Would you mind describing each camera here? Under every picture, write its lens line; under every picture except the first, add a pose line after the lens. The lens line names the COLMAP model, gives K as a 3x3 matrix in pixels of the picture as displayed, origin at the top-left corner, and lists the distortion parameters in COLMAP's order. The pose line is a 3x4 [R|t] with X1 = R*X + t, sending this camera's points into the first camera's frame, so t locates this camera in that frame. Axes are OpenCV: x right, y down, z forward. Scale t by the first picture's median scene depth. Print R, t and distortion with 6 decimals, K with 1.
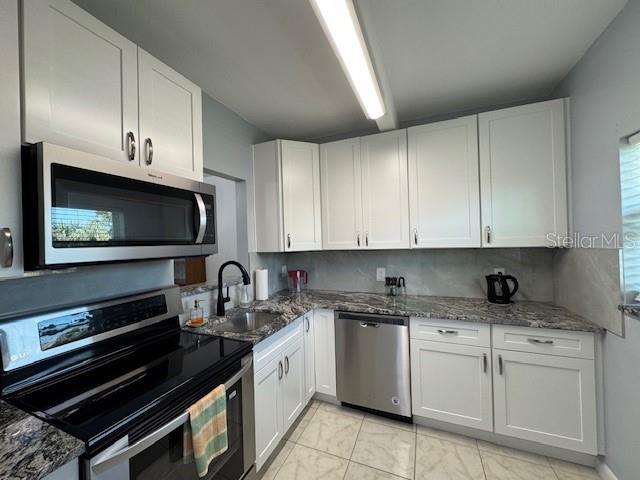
lens RADIAL K [[255.1, 0, 322.2], [0, 255.1, 238.9], [0, 0, 1]] dist [-0.004290, 0.000400]
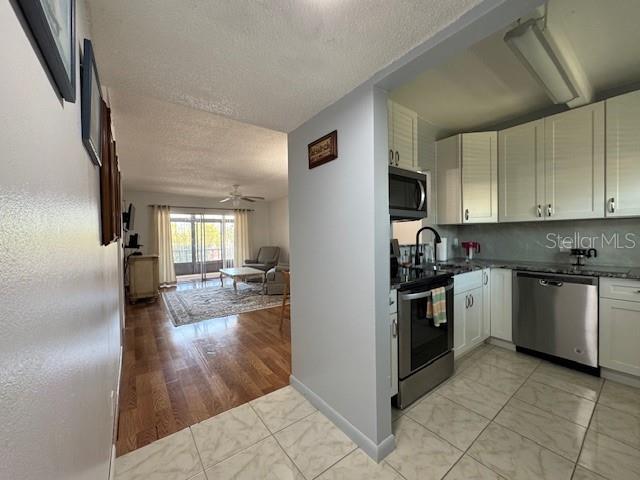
lens RADIAL K [[253.4, 0, 319.4], [0, 253.4, 239.6], [0, 0, 1]] dist [-0.001393, -0.000385]
pose [[0.856442, 0.023131, -0.515725, -0.132003], [-0.004597, 0.999298, 0.037186, 0.107514], [0.516223, -0.029477, 0.855947, -0.545079]]
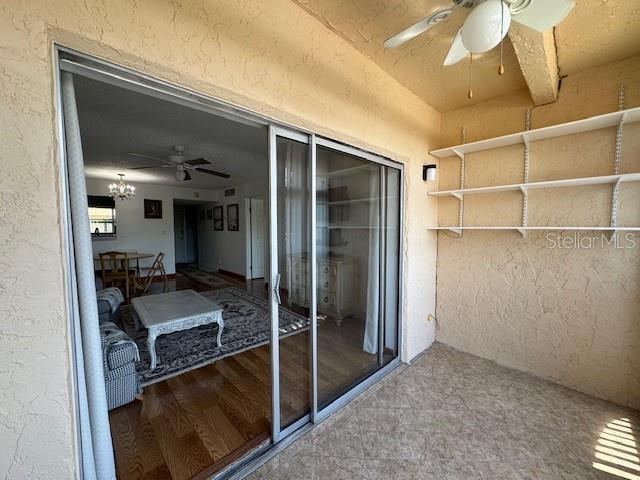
lens RADIAL K [[253.4, 0, 319.0], [0, 253.4, 245.3], [0, 0, 1]] dist [-0.001393, -0.000385]
pose [[-0.911759, -0.002261, 0.410720, -3.995495], [0.022395, 0.998224, 0.055209, 0.193425], [-0.410116, 0.059535, -0.910088, 2.636068]]
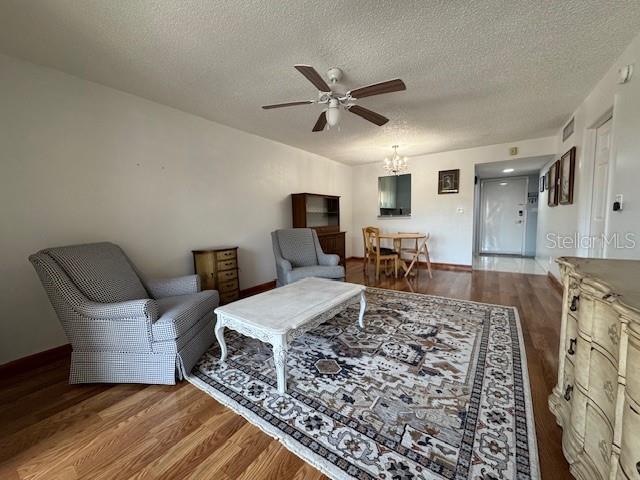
lens RADIAL K [[255.1, 0, 318.7], [0, 255.1, 239.0], [0, 0, 1]] dist [-0.004290, 0.000400]
pose [[0.210316, -0.056851, 0.975979, -3.644777], [0.008705, 0.998377, 0.056280, 0.291709], [-0.977595, -0.003341, 0.210470, 1.286555]]
